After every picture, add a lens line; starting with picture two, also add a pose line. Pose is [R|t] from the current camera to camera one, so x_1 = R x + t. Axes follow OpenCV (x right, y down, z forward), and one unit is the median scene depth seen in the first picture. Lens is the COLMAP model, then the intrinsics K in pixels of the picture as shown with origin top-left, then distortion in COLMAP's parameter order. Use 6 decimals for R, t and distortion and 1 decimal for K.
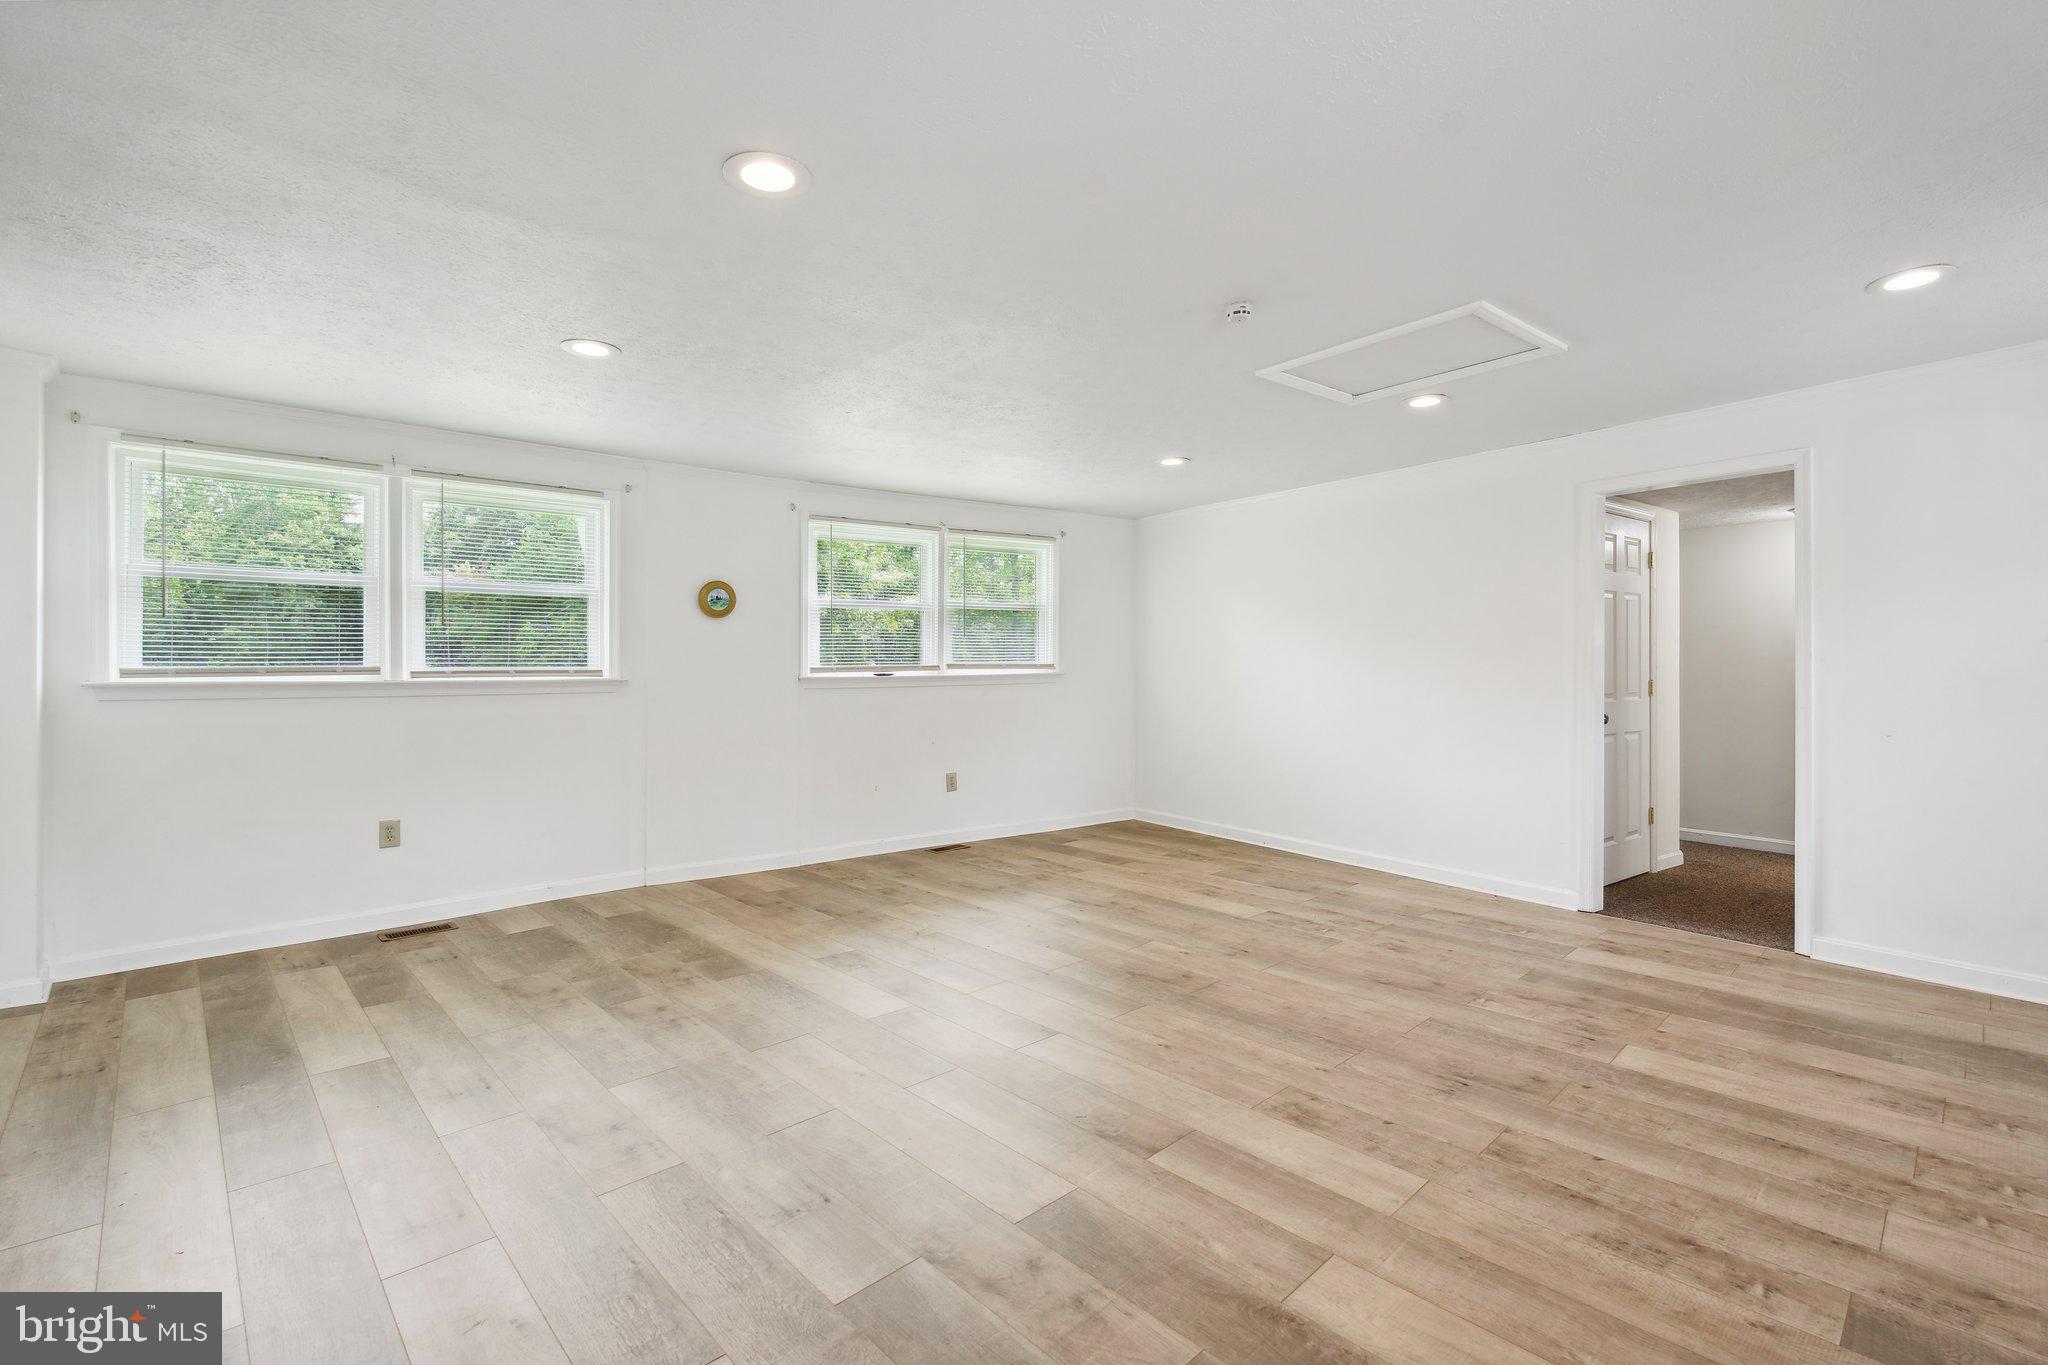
lens RADIAL K [[911.7, 0, 1036.5], [0, 911.7, 670.7], [0, 0, 1]] dist [0.000627, 0.000392]
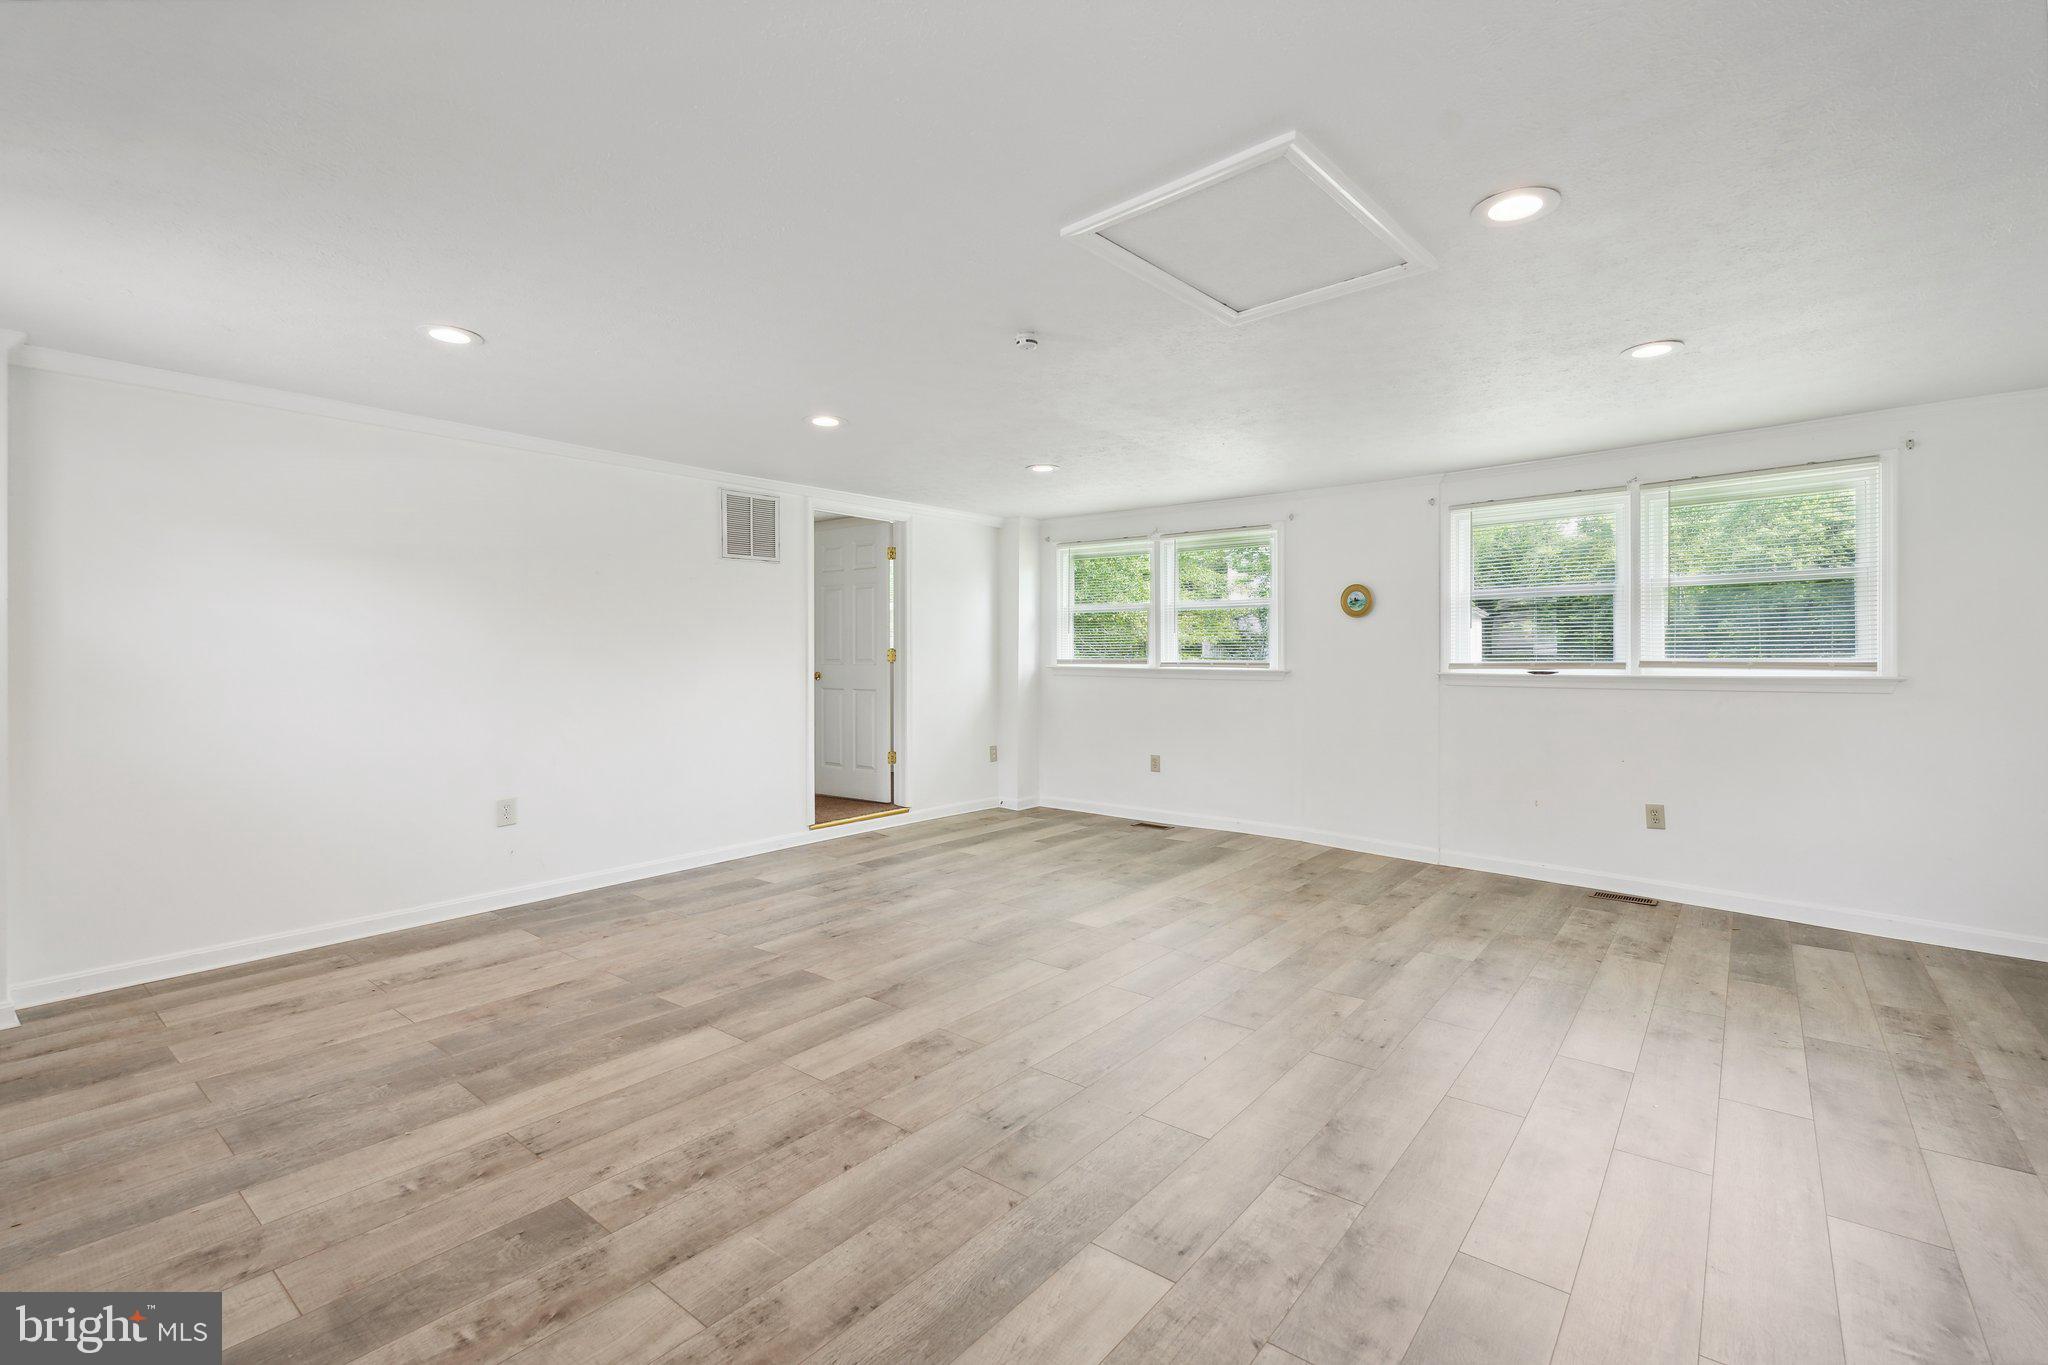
lens RADIAL K [[911.7, 0, 1038.0], [0, 911.7, 670.5], [0, 0, 1]] dist [0.000627, 0.000392]
pose [[0.141611, 0.019176, -0.989737, 1.315613], [-0.010105, 0.999788, 0.017924, -0.017767], [0.989871, 0.007463, 0.141775, 0.867016]]
